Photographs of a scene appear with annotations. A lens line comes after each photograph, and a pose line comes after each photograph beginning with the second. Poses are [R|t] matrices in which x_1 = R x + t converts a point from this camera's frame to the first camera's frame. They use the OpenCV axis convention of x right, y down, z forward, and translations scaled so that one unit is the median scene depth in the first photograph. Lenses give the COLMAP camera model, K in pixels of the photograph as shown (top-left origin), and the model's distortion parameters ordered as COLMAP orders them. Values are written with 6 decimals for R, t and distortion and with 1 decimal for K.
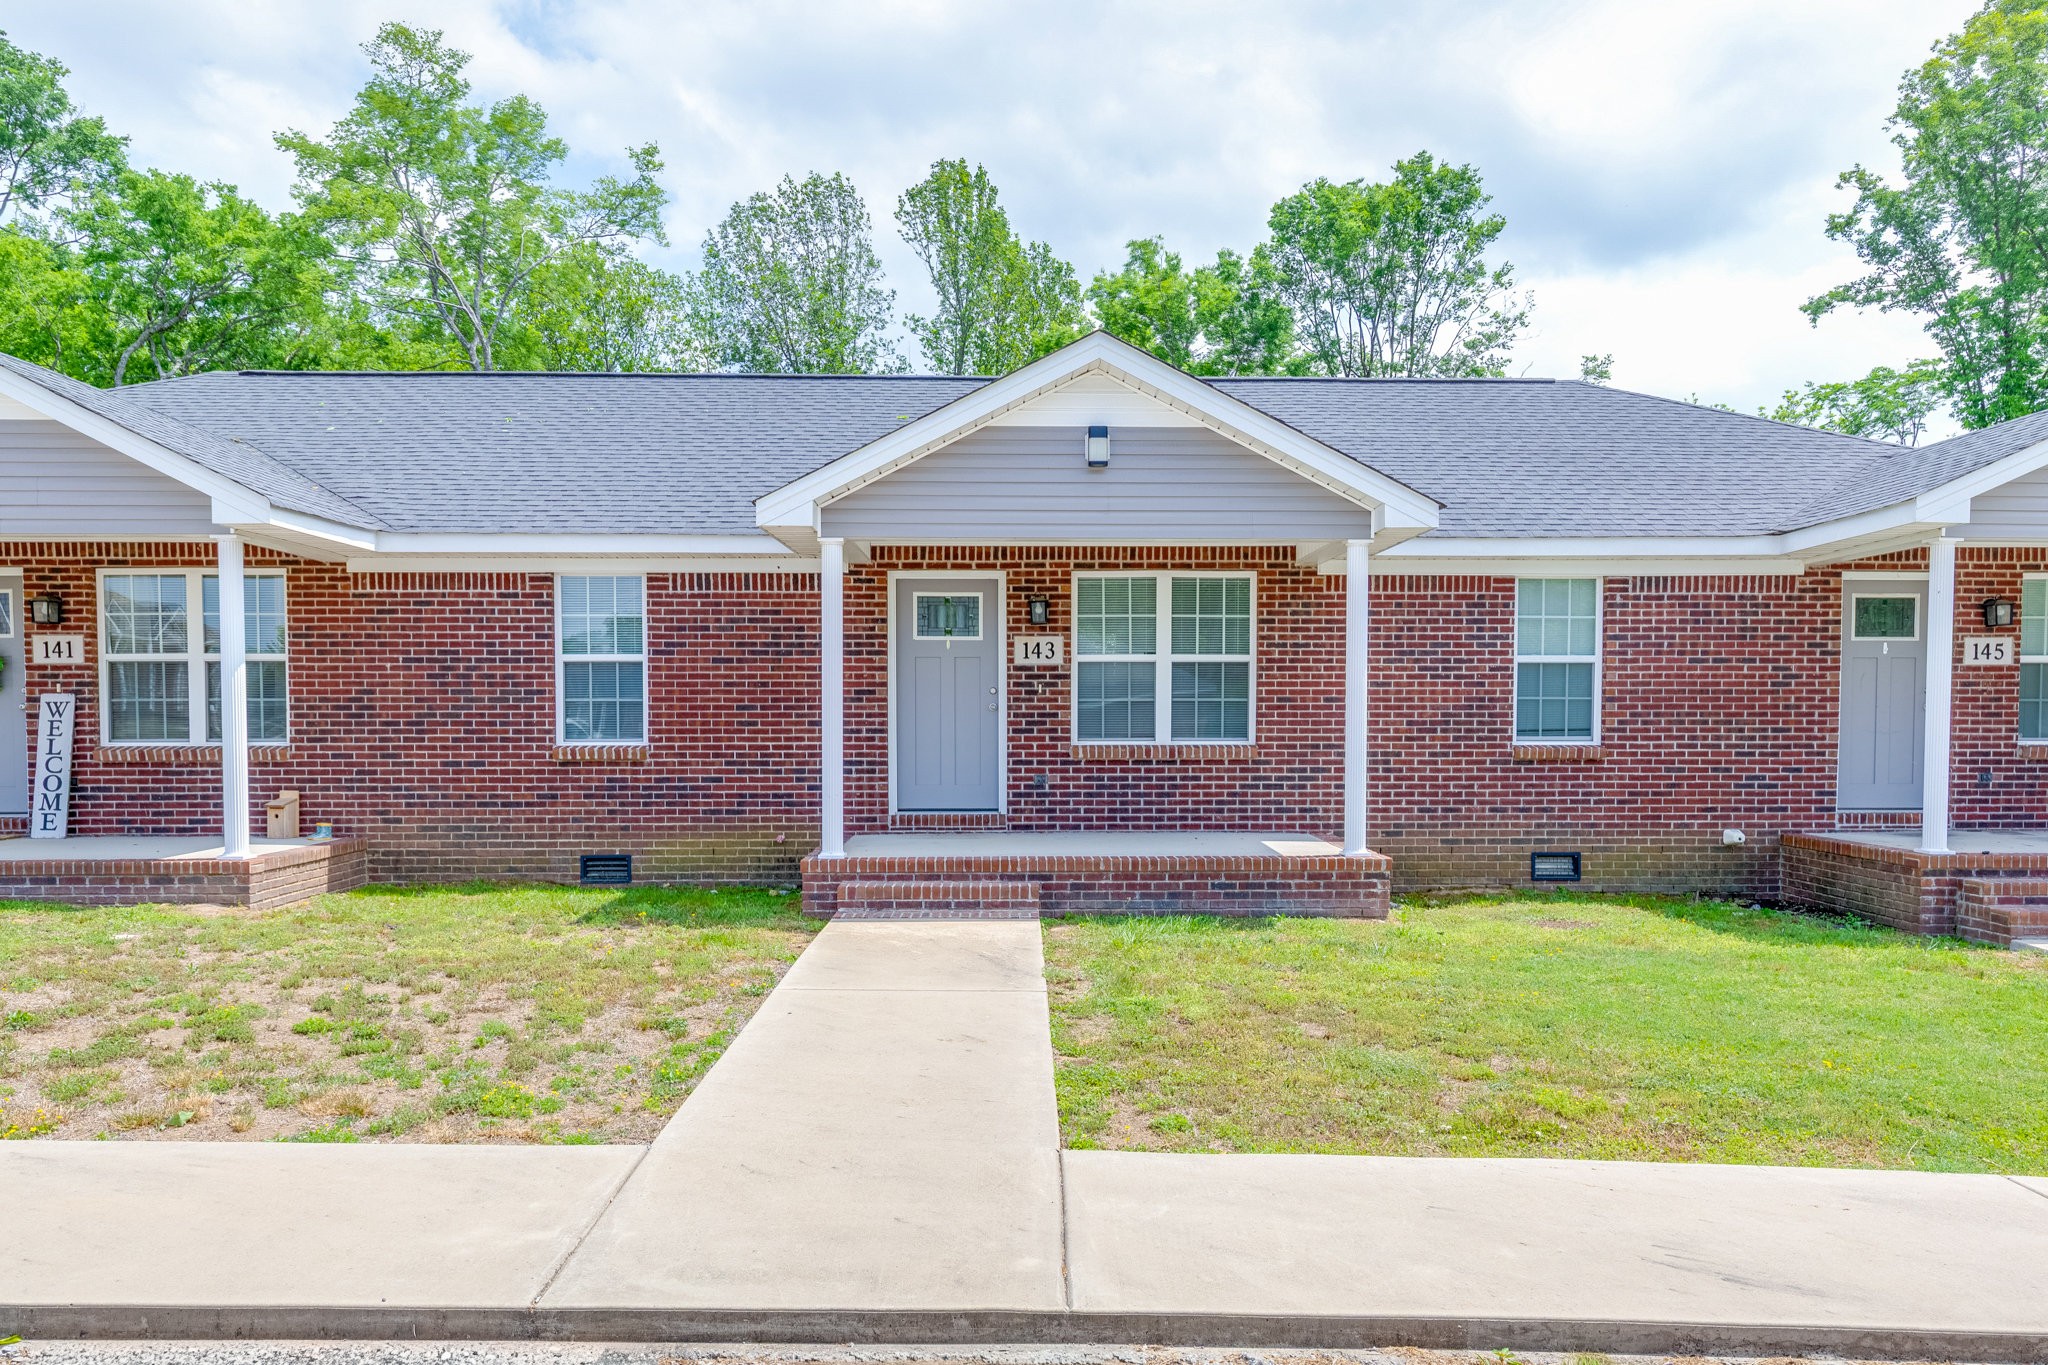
lens RADIAL K [[948.9, 0, 1024.1], [0, 948.9, 728.0], [0, 0, 1]] dist [0.018500, -0.000147]
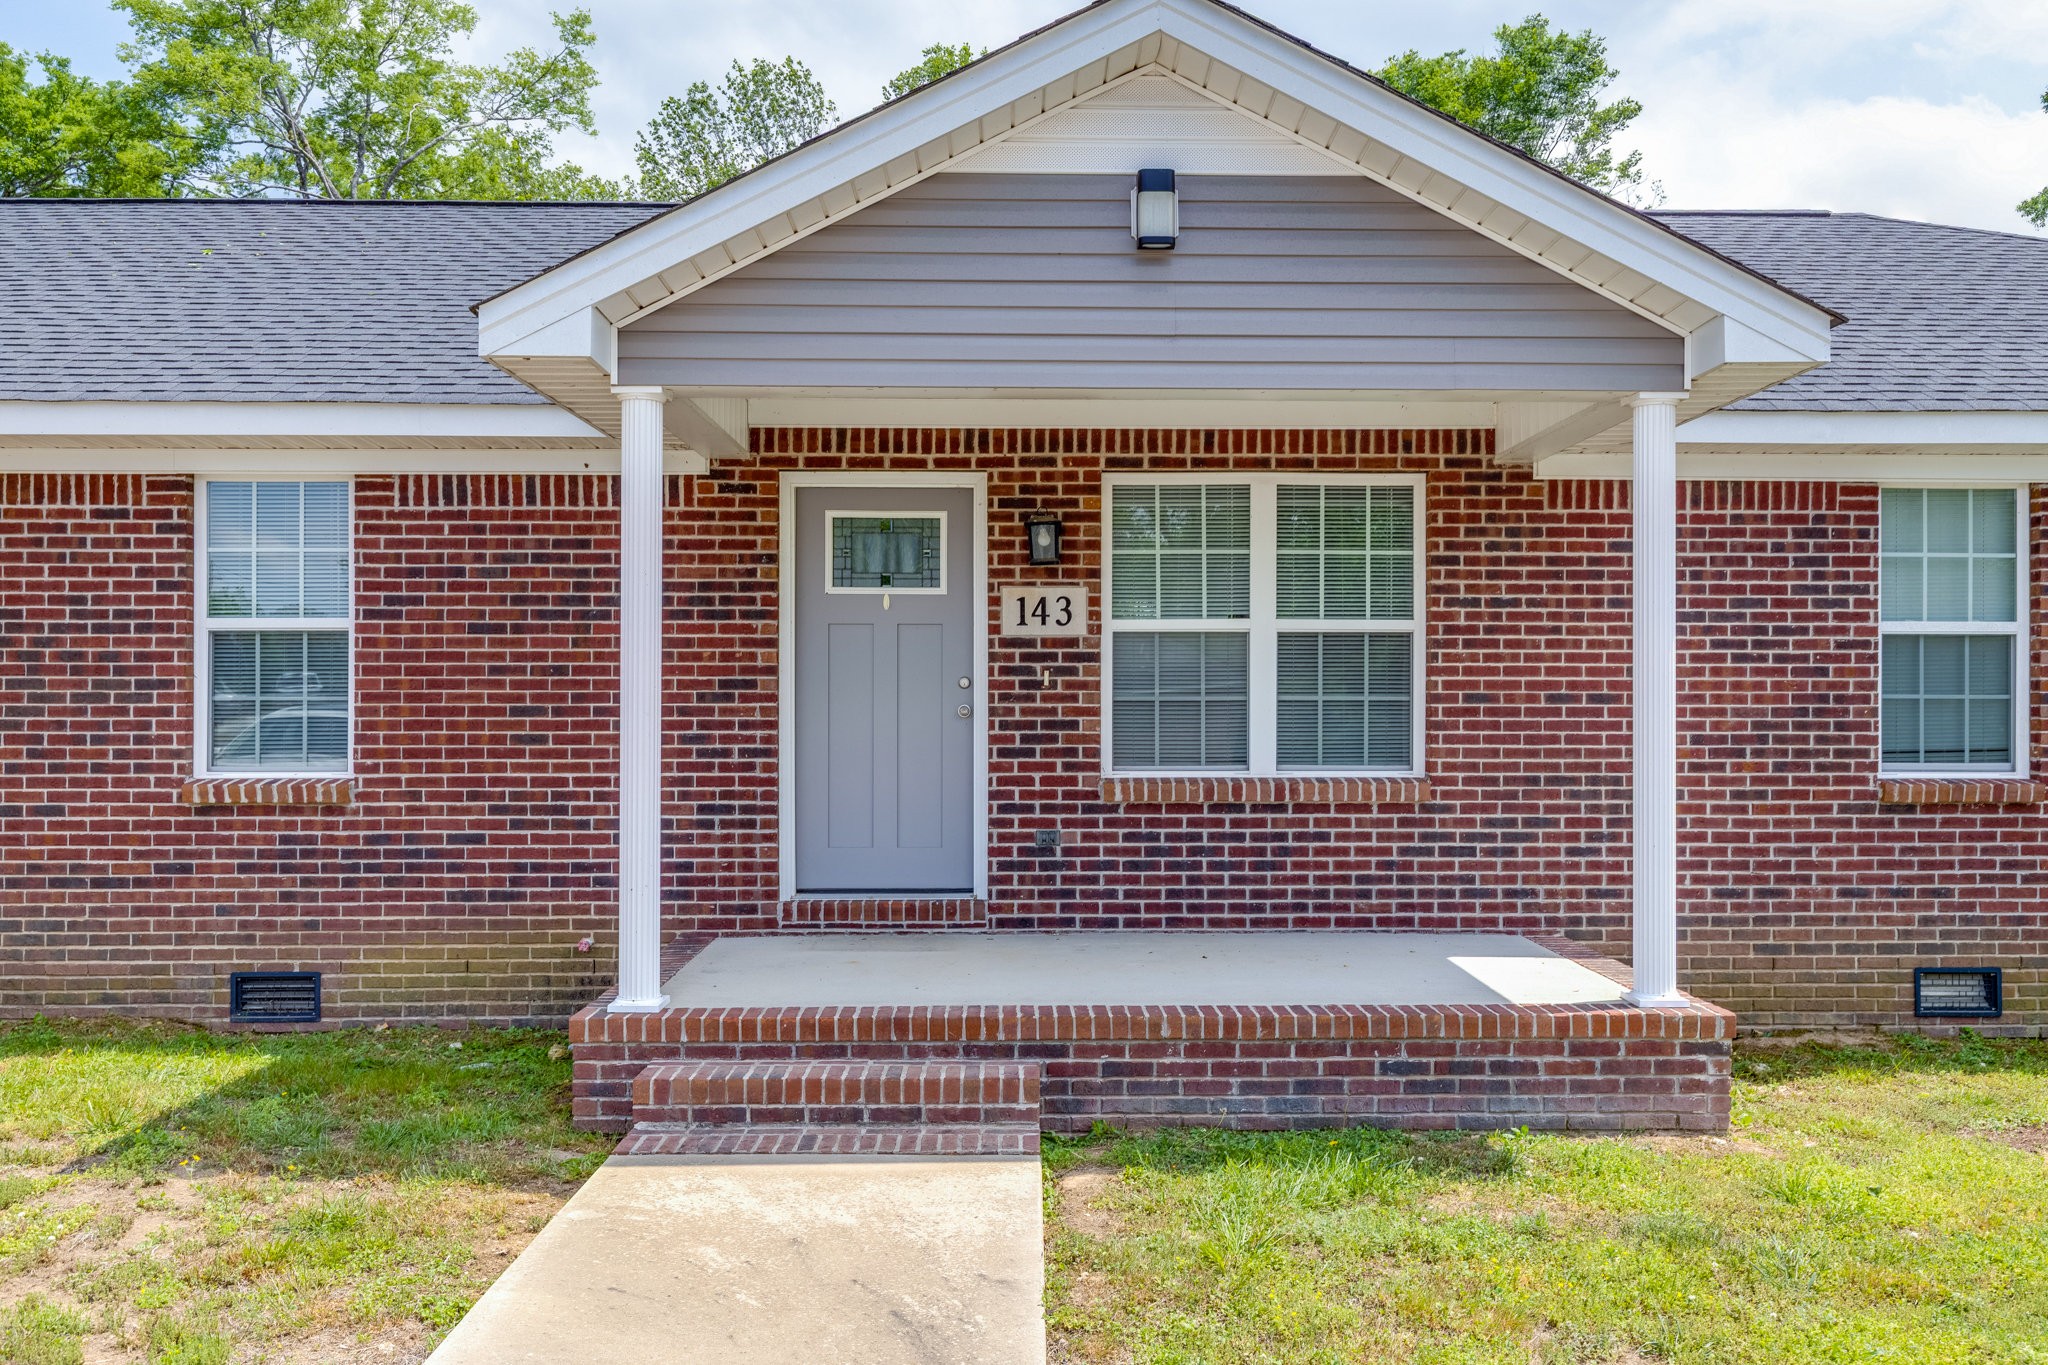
lens RADIAL K [[915.0, 0, 1038.3], [0, 915.0, 690.9], [0, 0, 1]] dist [0.006887, -0.000573]
pose [[0.999978, 0.000978, -0.006554, 0.015494], [-0.001137, 0.999704, -0.024291, -0.020765], [0.006528, 0.024298, 0.999683, 0.452514]]
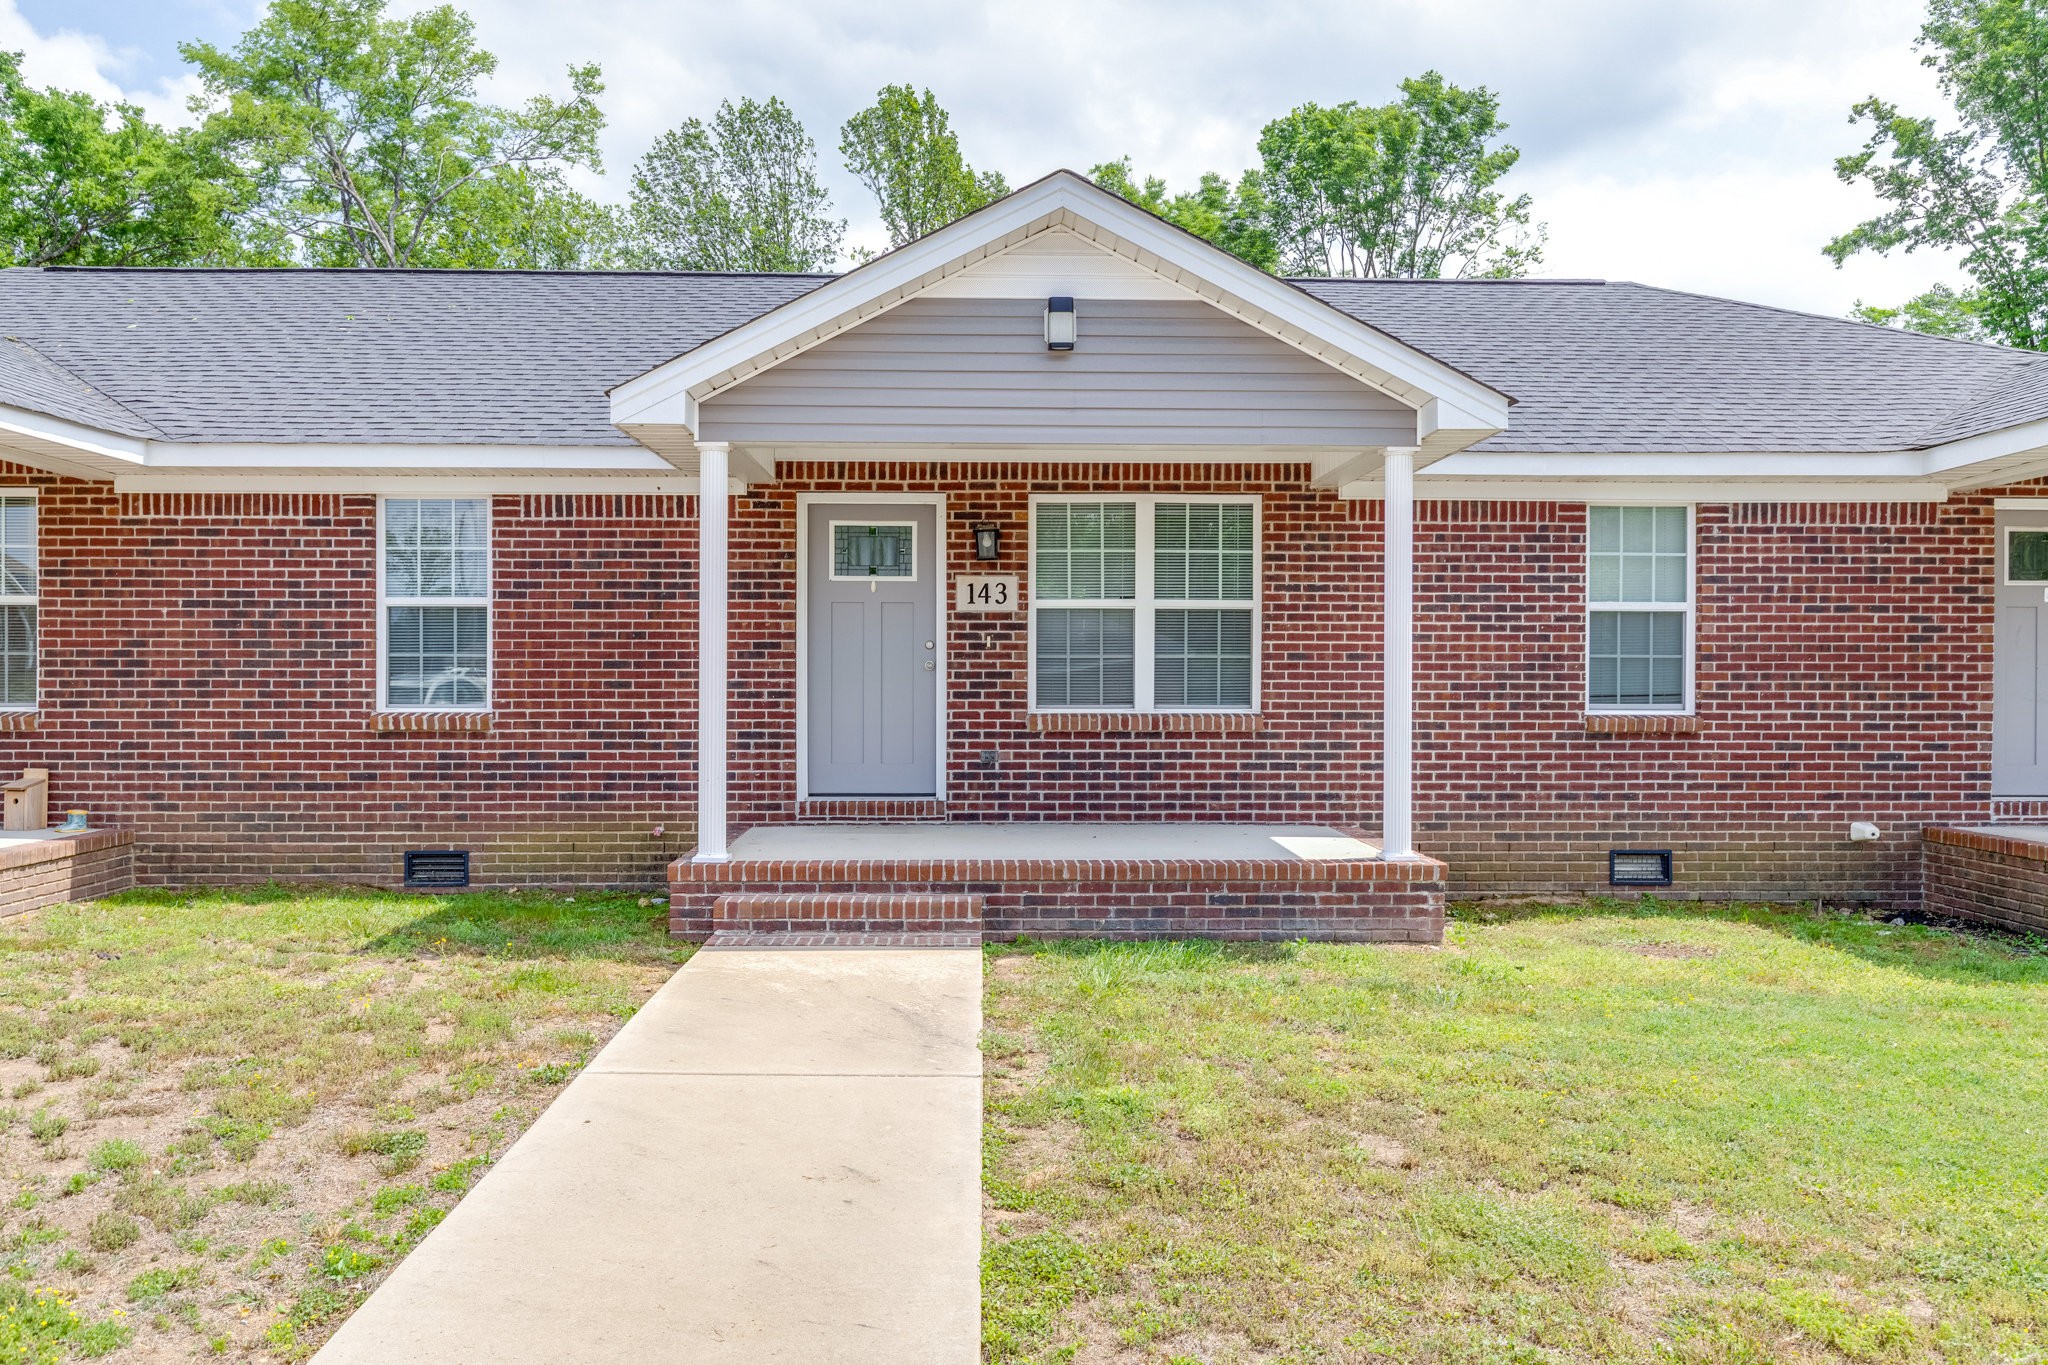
lens RADIAL K [[917.8, 0, 995.2], [0, 917.8, 674.8], [0, 0, 1]] dist [0.008936, -0.000471]
pose [[0.999994, 0.002501, -0.002505, 0.024310], [-0.002550, 0.999798, -0.019933, 0.001273], [0.002454, 0.019939, 0.999798, 0.235295]]
